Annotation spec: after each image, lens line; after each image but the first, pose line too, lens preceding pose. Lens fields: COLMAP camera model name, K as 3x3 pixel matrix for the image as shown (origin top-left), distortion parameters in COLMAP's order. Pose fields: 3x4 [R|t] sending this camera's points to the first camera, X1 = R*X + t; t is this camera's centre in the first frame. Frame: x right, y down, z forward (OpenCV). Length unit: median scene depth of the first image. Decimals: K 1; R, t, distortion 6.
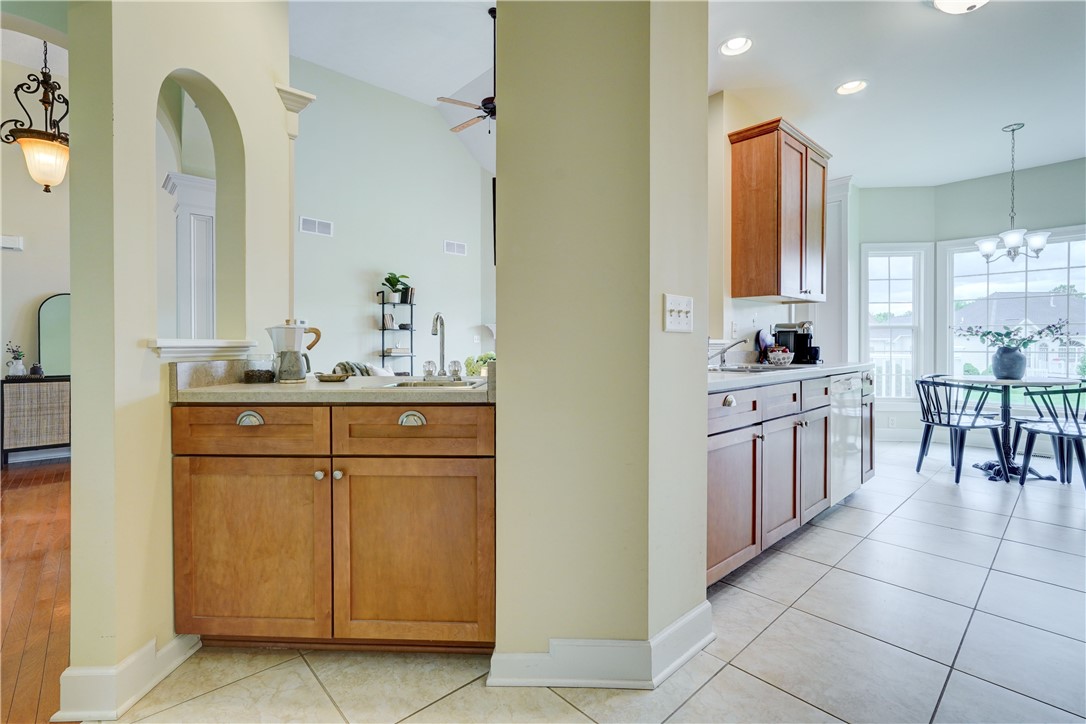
lens RADIAL K [[500.3, 0, 544.6], [0, 500.3, 343.7], [0, 0, 1]] dist [-0.000181, 0.000054]
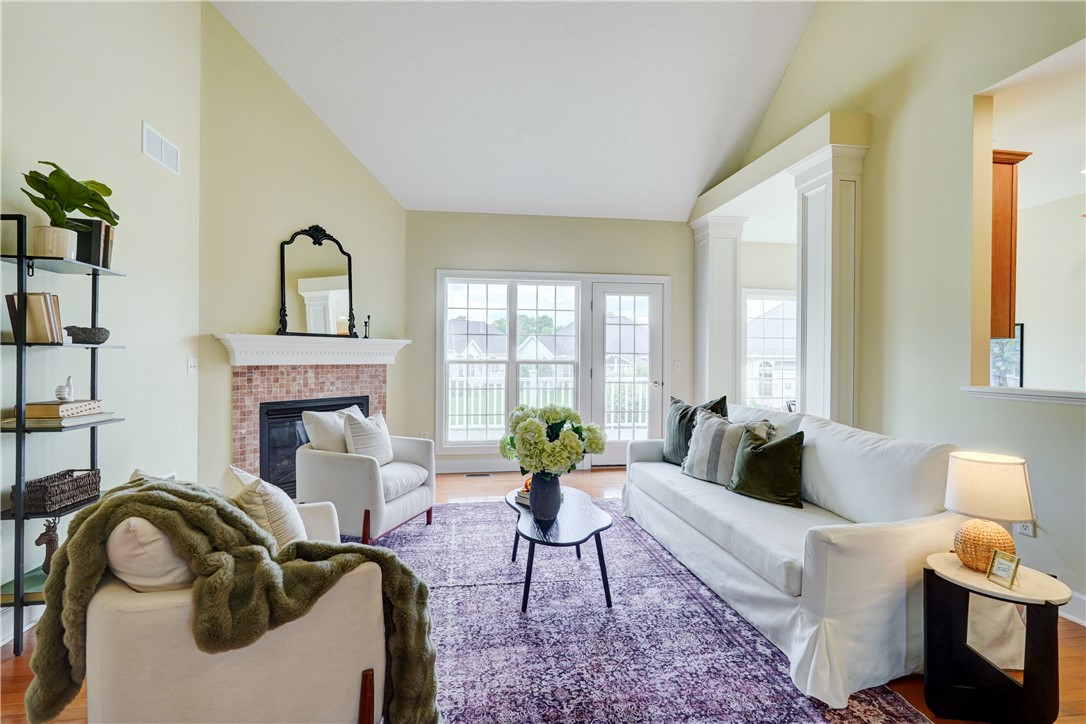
lens RADIAL K [[497.7, 0, 524.6], [0, 497.7, 357.0], [0, 0, 1]] dist [-0.024822, 0.015881]
pose [[0.565363, 0.006651, 0.824815, -1.678999], [-0.008928, 0.999958, -0.001943, -0.092980], [-0.824794, -0.006265, 0.565399, 2.459354]]
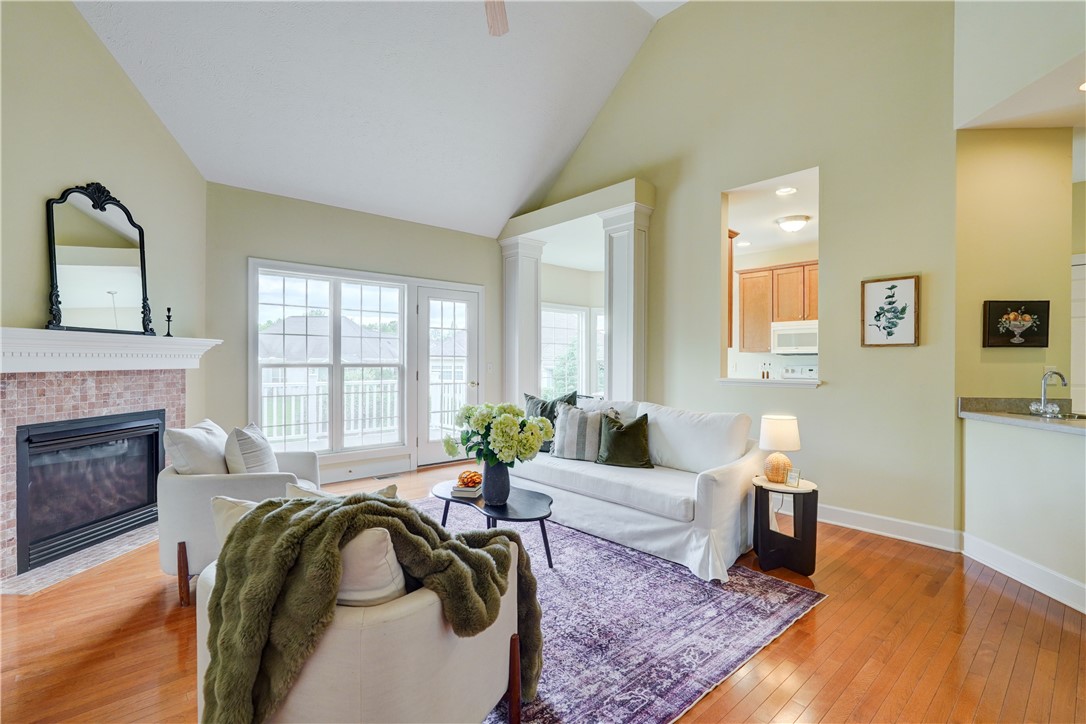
lens RADIAL K [[504.0, 0, 543.0], [0, 504.0, 362.0], [0, 0, 1]] dist [-0.014063, 0.006312]
pose [[0.001663, 0.001107, 0.999998, -2.130495], [-0.005144, 0.999986, -0.001099, -0.087846], [-0.999985, -0.005142, 0.001669, 3.128424]]
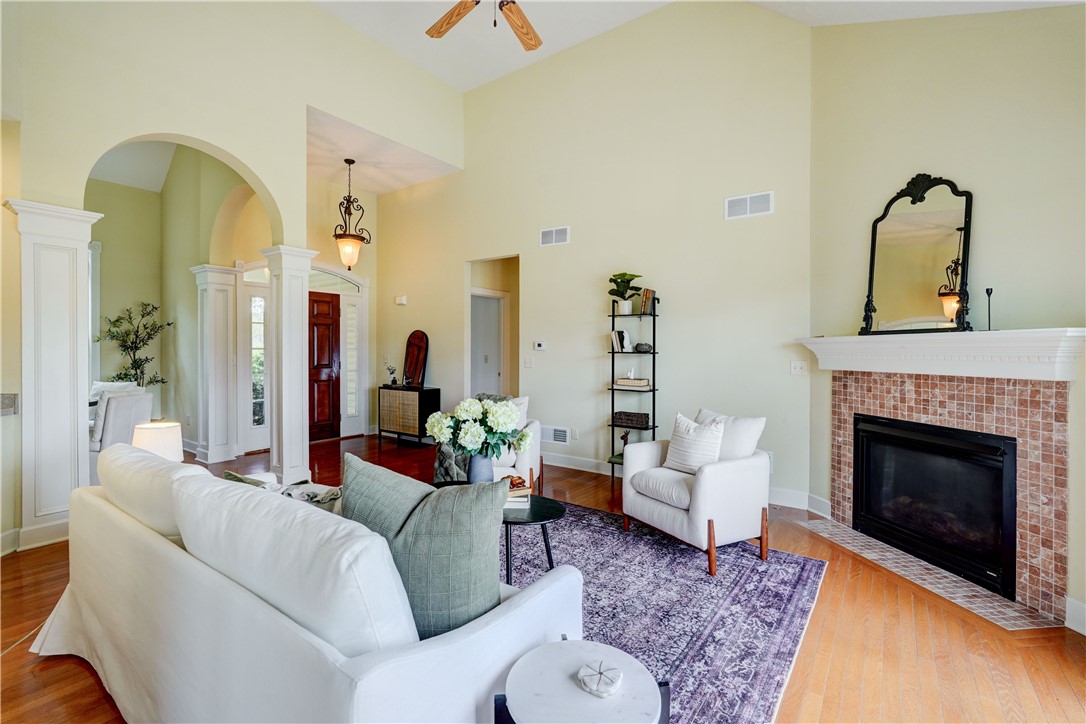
lens RADIAL K [[489.5, 0, 516.9], [0, 489.5, 351.4], [0, 0, 1]] dist [-0.002642, 0.000284]
pose [[0.180339, 0.005485, -0.983589, 1.540691], [-0.001324, 0.999985, 0.005334, -0.139959], [0.983604, 0.000340, 0.180344, 3.093788]]
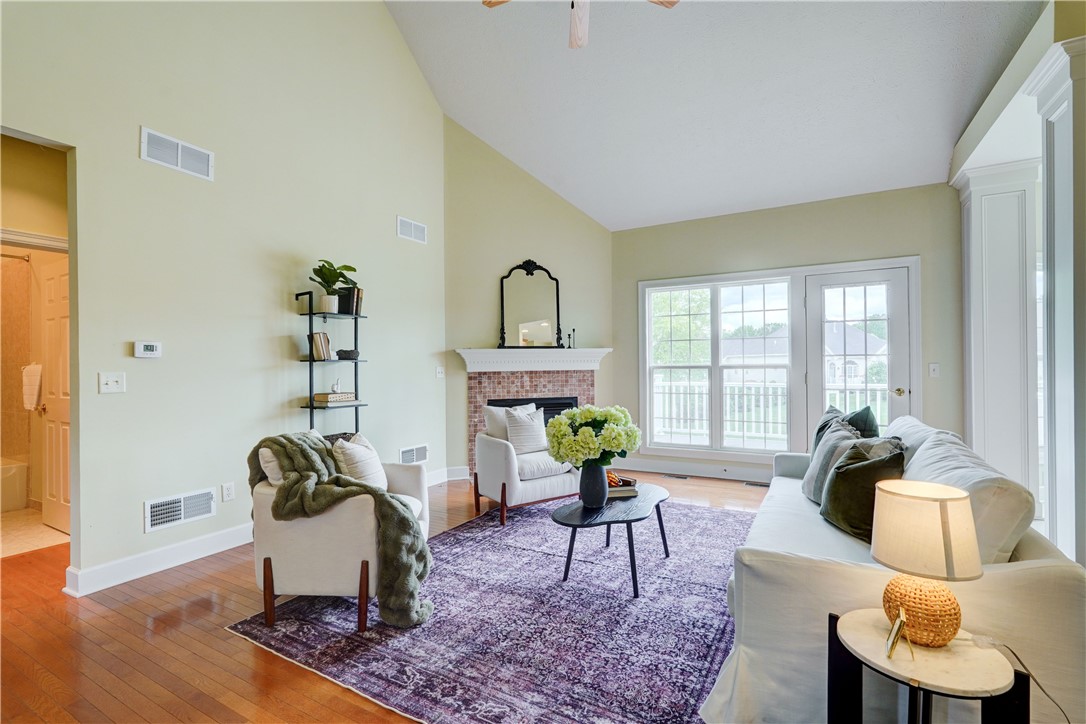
lens RADIAL K [[494.5, 0, 545.9], [0, 494.5, 362.5], [0, 0, 1]] dist [-0.009201, 0.000459]
pose [[0.947441, -0.006969, 0.319855, -1.061252], [0.007762, 0.999969, -0.001202, -0.098163], [-0.319837, 0.003621, 0.947466, 1.667885]]
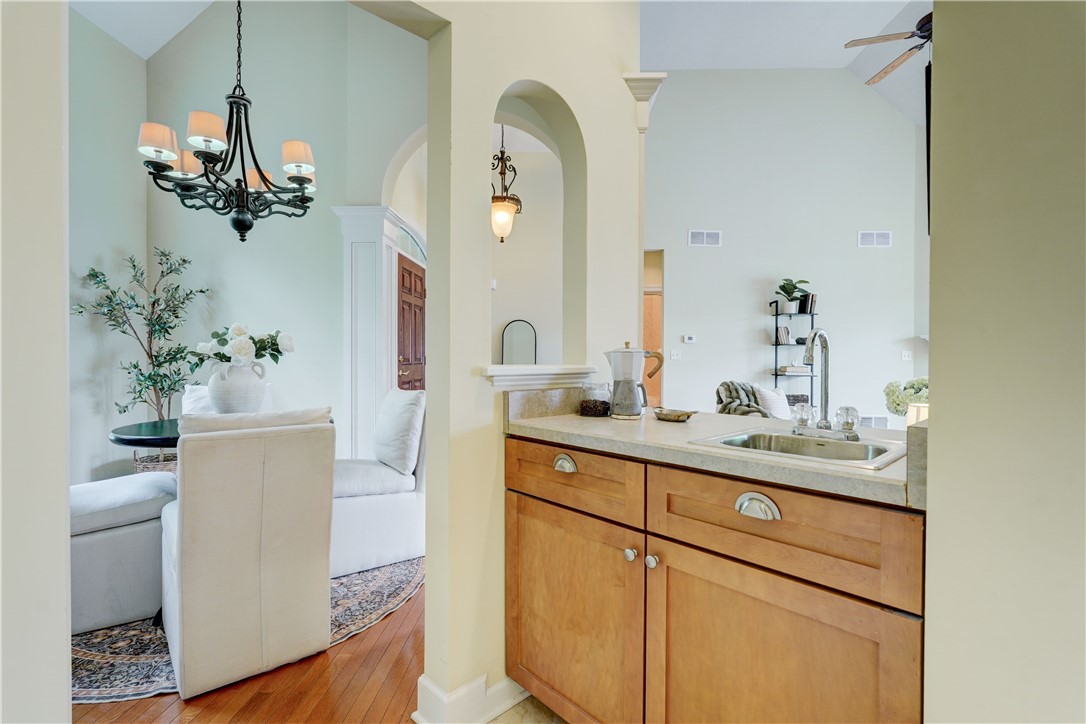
lens RADIAL K [[504.0, 0, 543.0], [0, 504.0, 362.0], [0, 0, 1]] dist [-0.014063, 0.006312]
pose [[0.719807, 0.012312, -0.694065, -0.027133], [-0.004908, 0.999908, 0.012647, -0.030731], [0.694157, -0.005697, 0.719801, 0.358024]]
